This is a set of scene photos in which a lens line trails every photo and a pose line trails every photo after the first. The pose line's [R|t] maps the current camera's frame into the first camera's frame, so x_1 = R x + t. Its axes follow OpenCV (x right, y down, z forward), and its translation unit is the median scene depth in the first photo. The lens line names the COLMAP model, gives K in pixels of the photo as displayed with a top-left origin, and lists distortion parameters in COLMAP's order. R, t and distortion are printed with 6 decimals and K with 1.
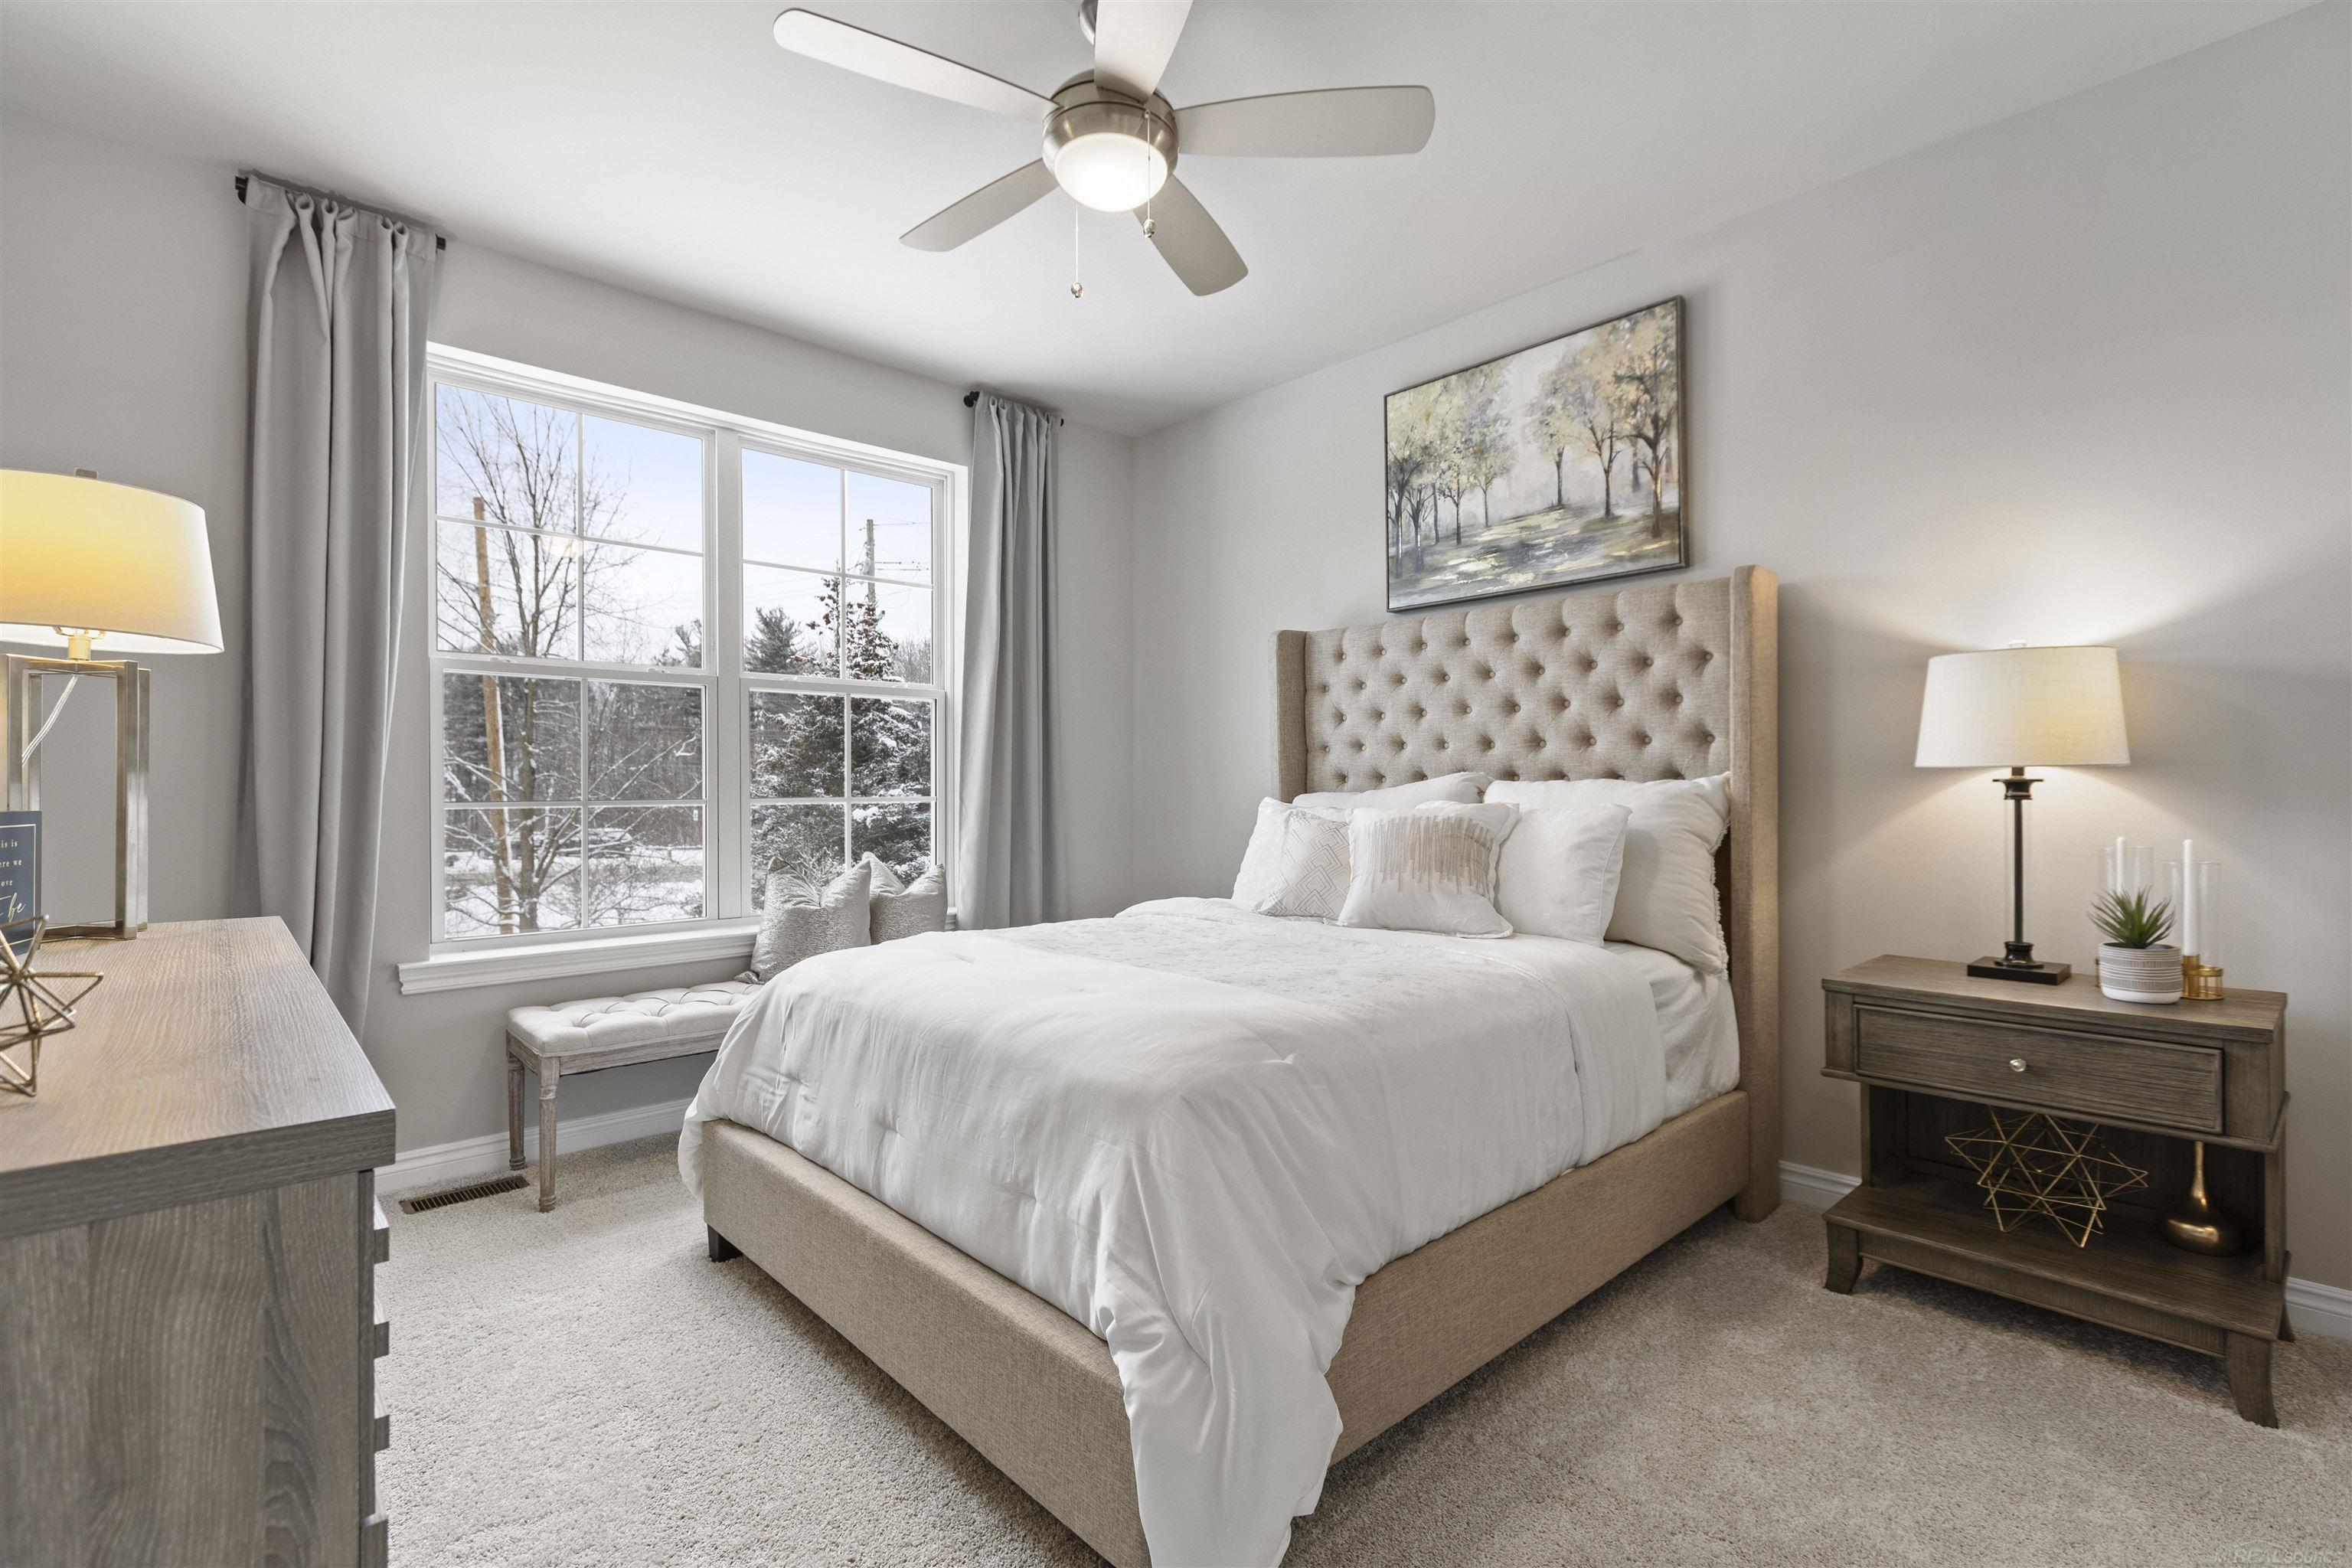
lens RADIAL K [[1058.1, 0, 1170.5], [0, 1058.1, 783.3], [0, 0, 1]] dist [0.000862, 0.000443]
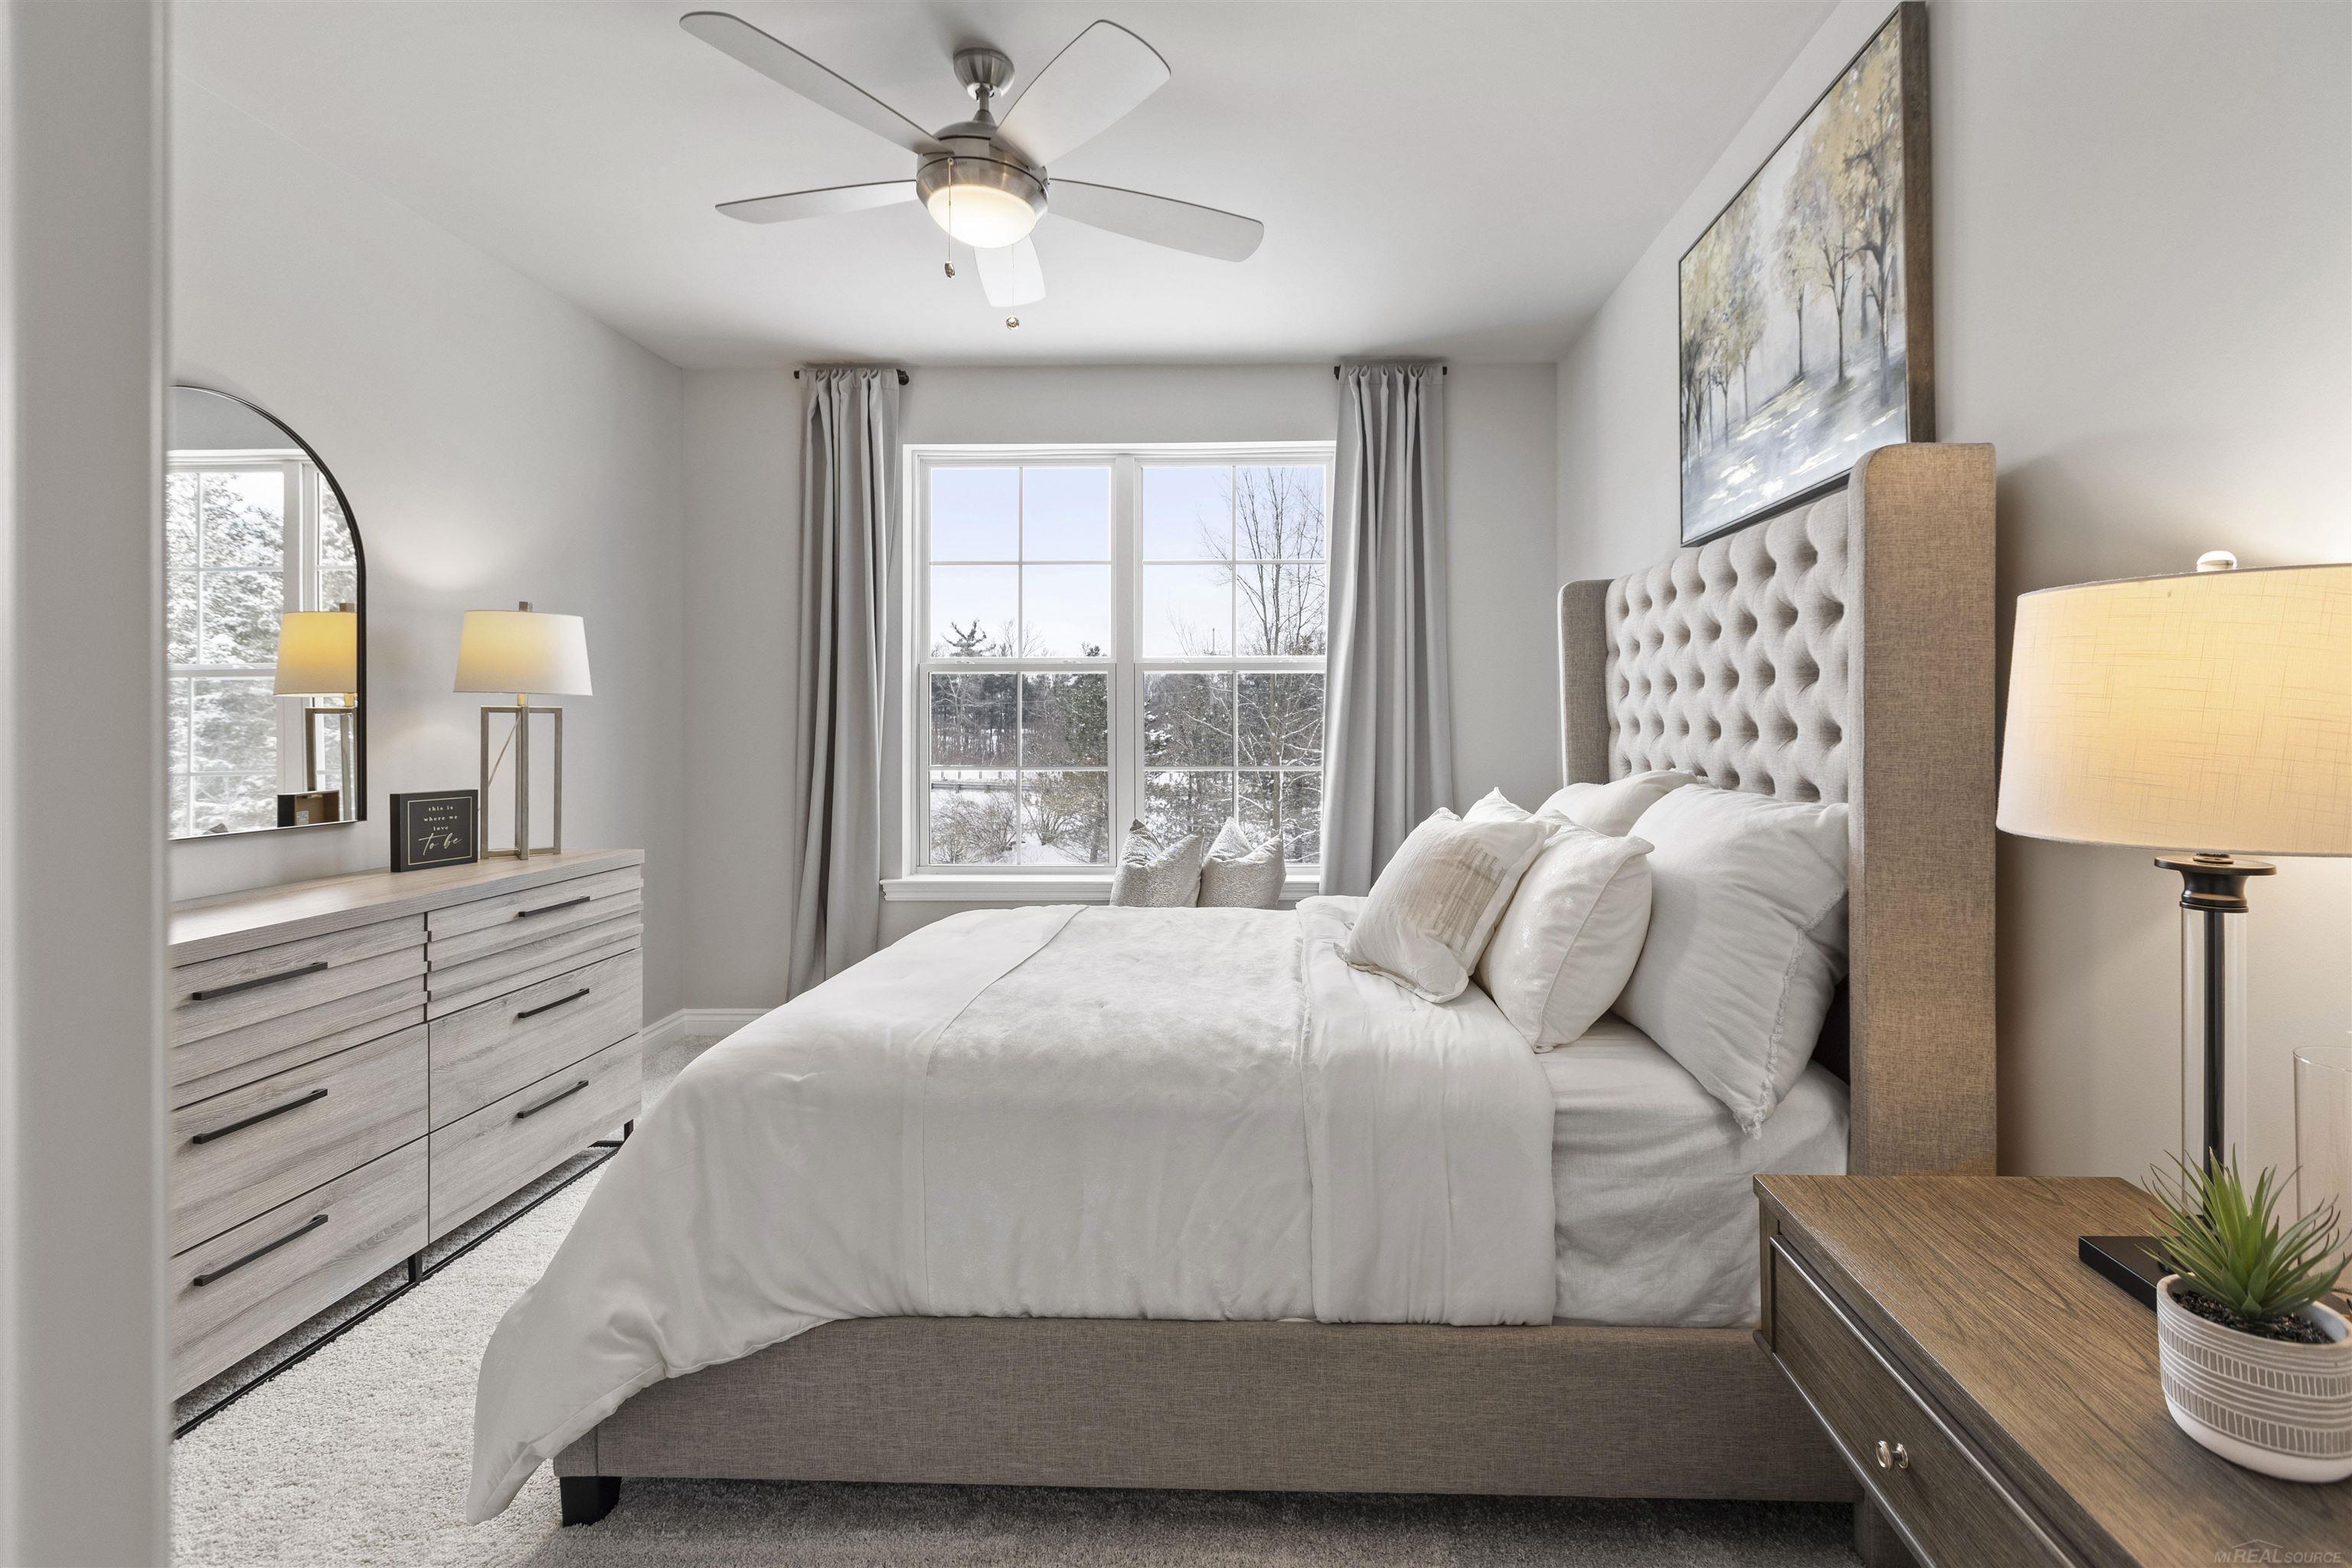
lens RADIAL K [[1058.1, 0, 1257.6], [0, 1058.1, 715.3], [0, 0, 1]] dist [0.000862, 0.000443]
pose [[0.719509, -0.000297, -0.694483, 0.611213], [0.001204, 0.999999, 0.000820, -0.050884], [0.694482, -0.001426, 0.719509, 0.294152]]
